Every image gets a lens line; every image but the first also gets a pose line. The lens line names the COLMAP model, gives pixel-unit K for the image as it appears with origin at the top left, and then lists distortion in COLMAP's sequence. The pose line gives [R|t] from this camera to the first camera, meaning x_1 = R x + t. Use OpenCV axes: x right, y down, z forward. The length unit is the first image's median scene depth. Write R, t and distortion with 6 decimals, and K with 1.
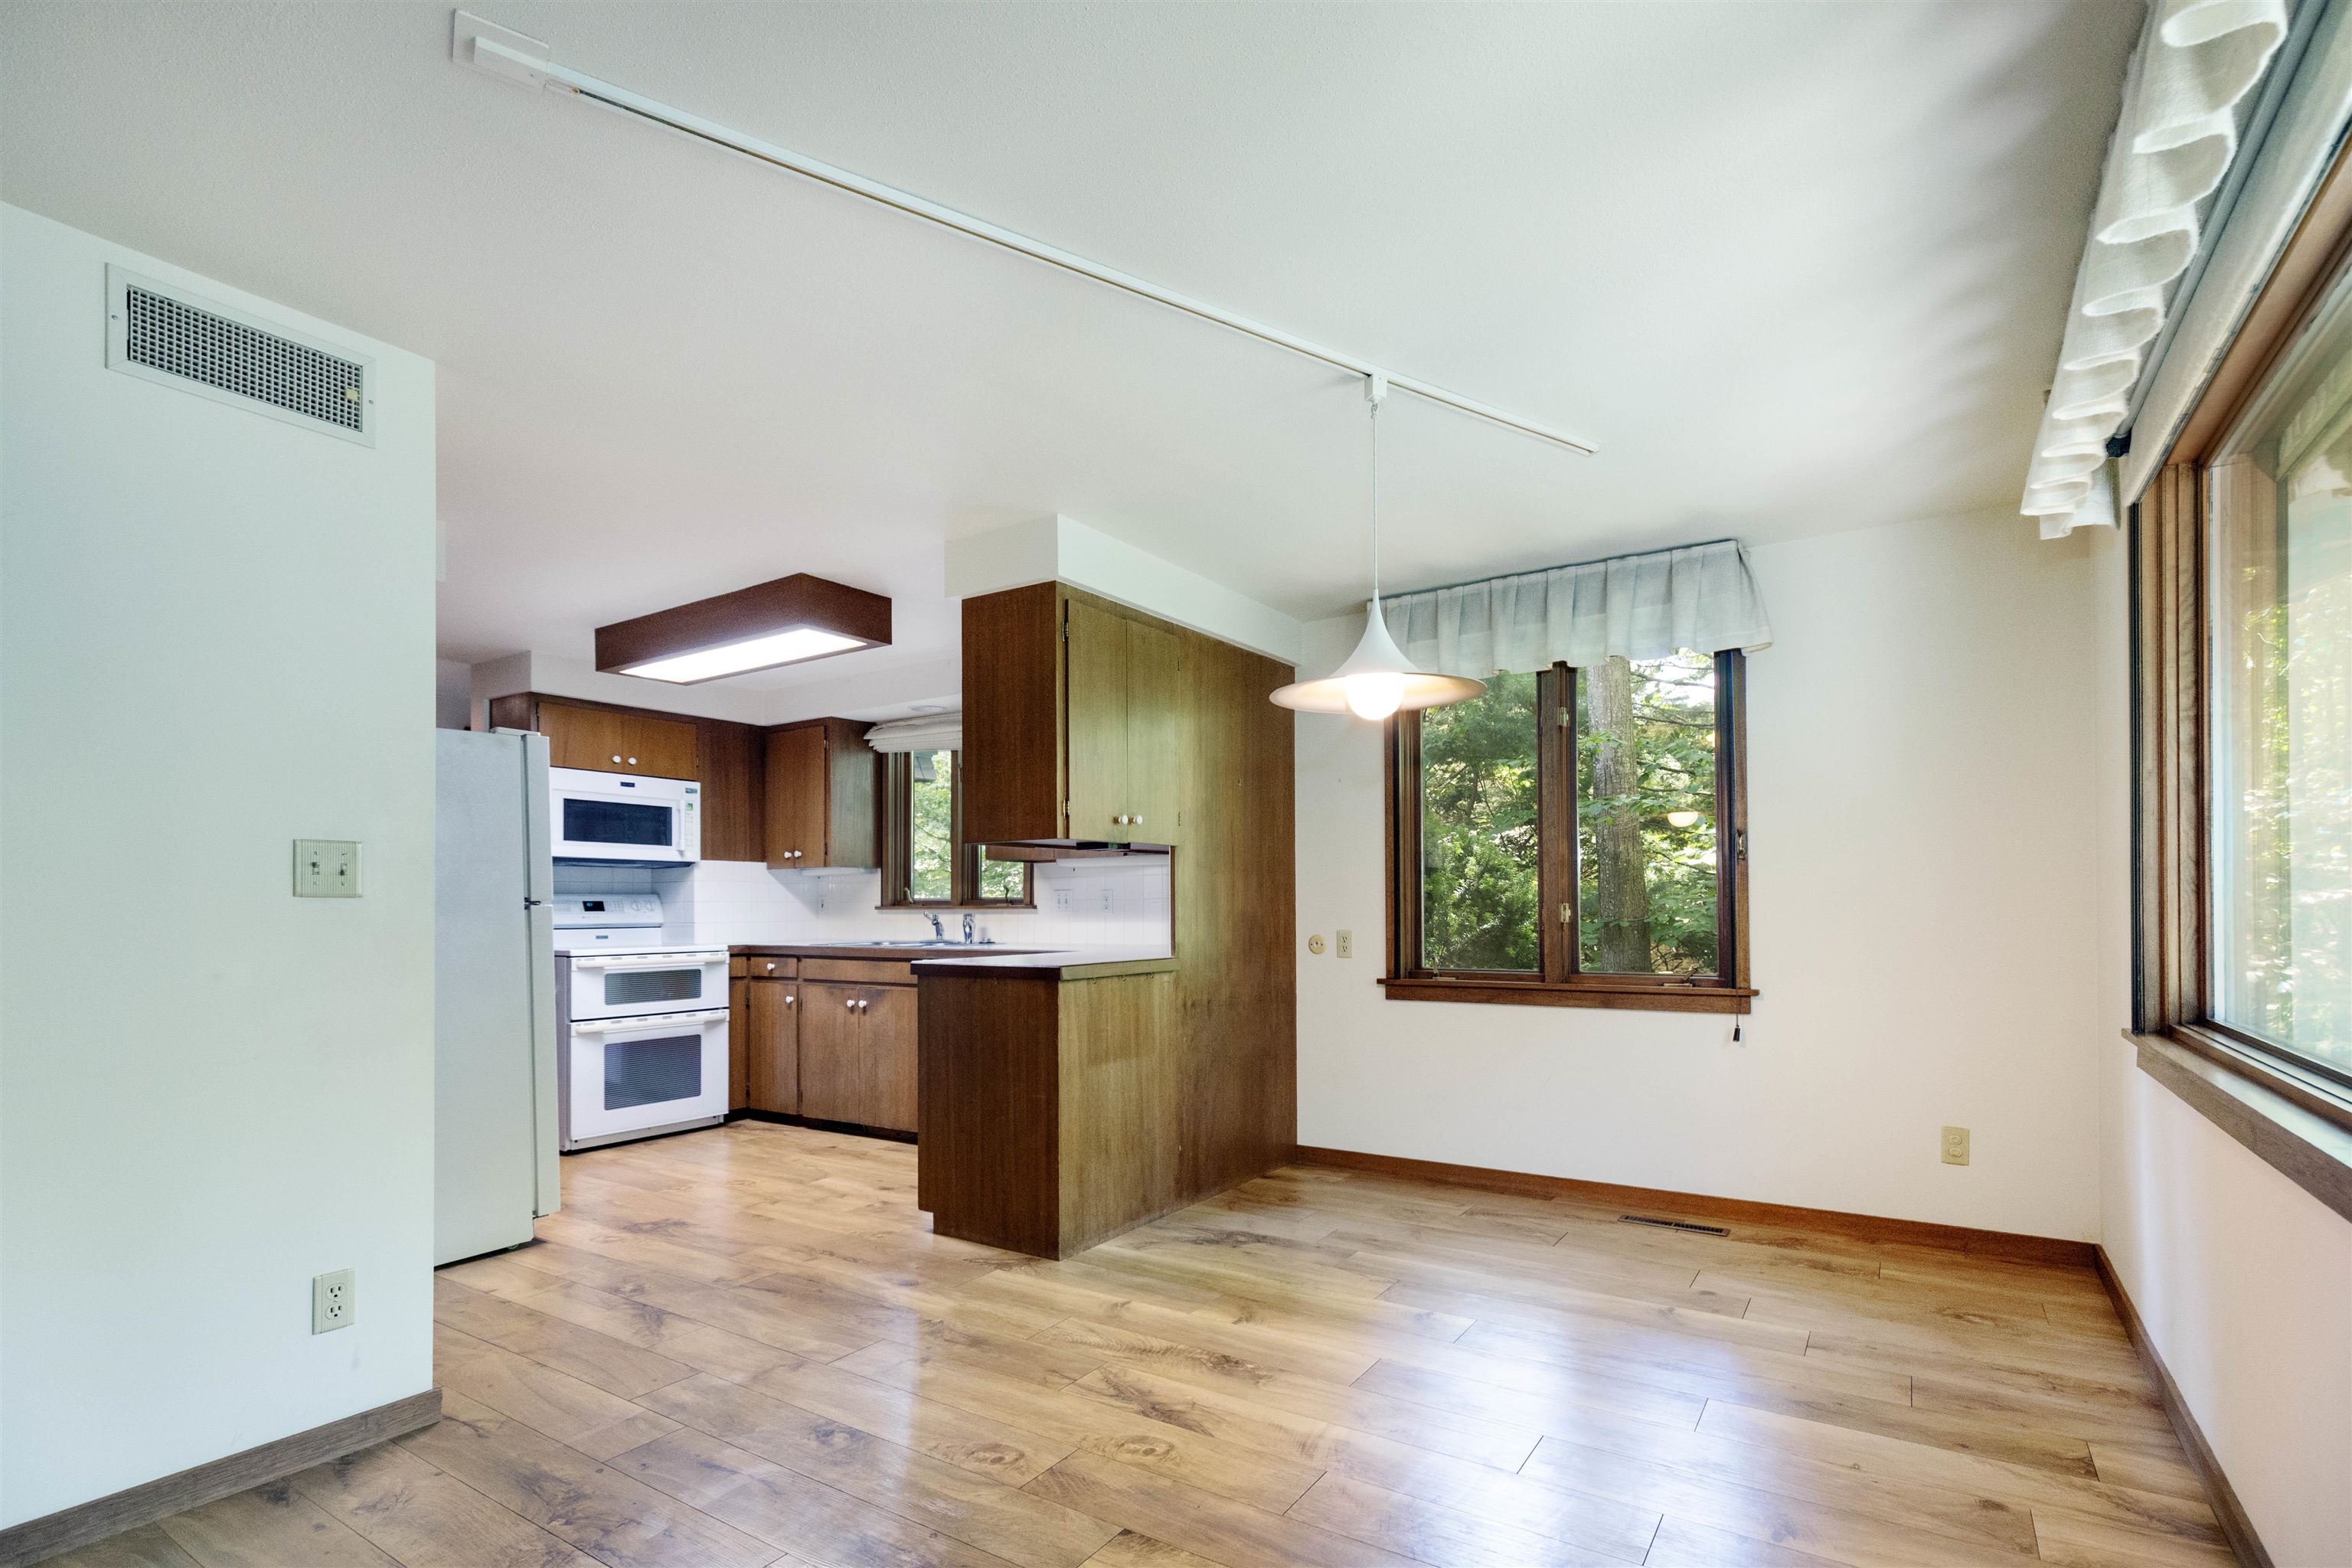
lens RADIAL K [[1071.2, 0, 1202.7], [0, 1071.2, 881.4], [0, 0, 1]] dist [0.002196, 0.000275]
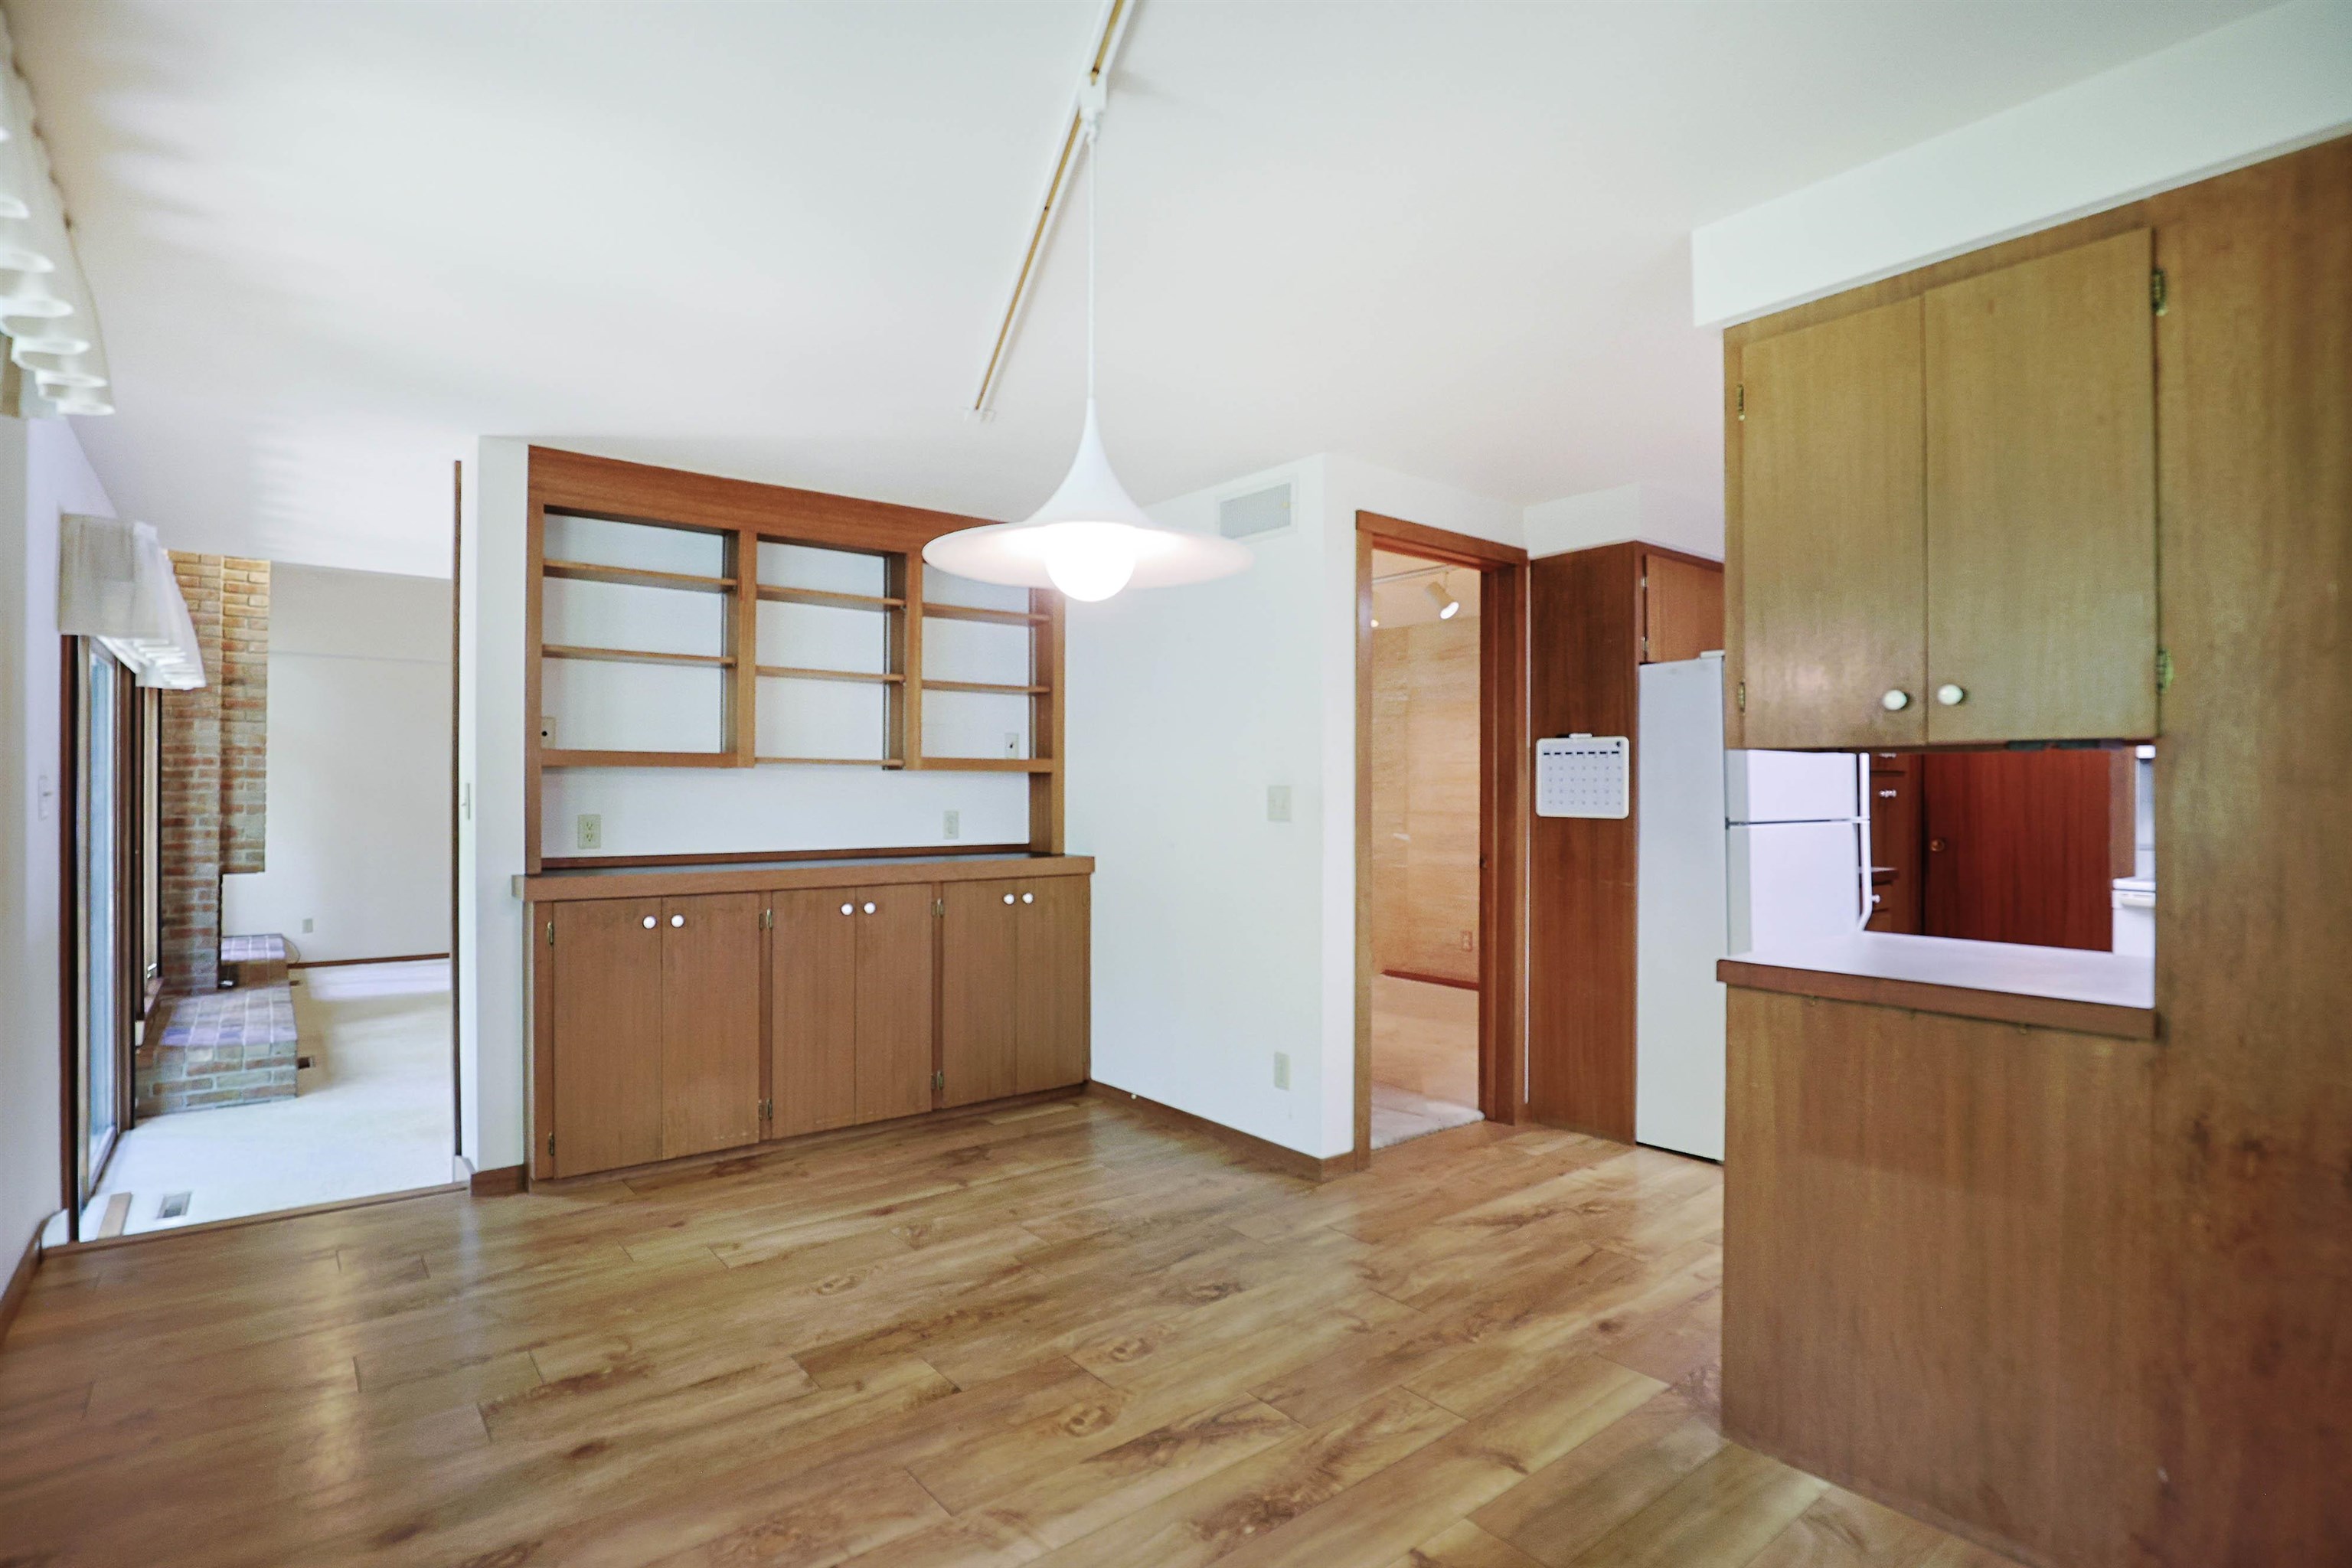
lens RADIAL K [[1152.4, 0, 1168.0], [0, 1152.4, 773.2], [0, 0, 1]] dist [-0.032399, 0.004769]
pose [[-0.313607, -0.004439, -0.949543, 0.616759], [0.028935, 0.999480, -0.014229, -0.029146], [0.949112, -0.031938, -0.313315, 0.956490]]
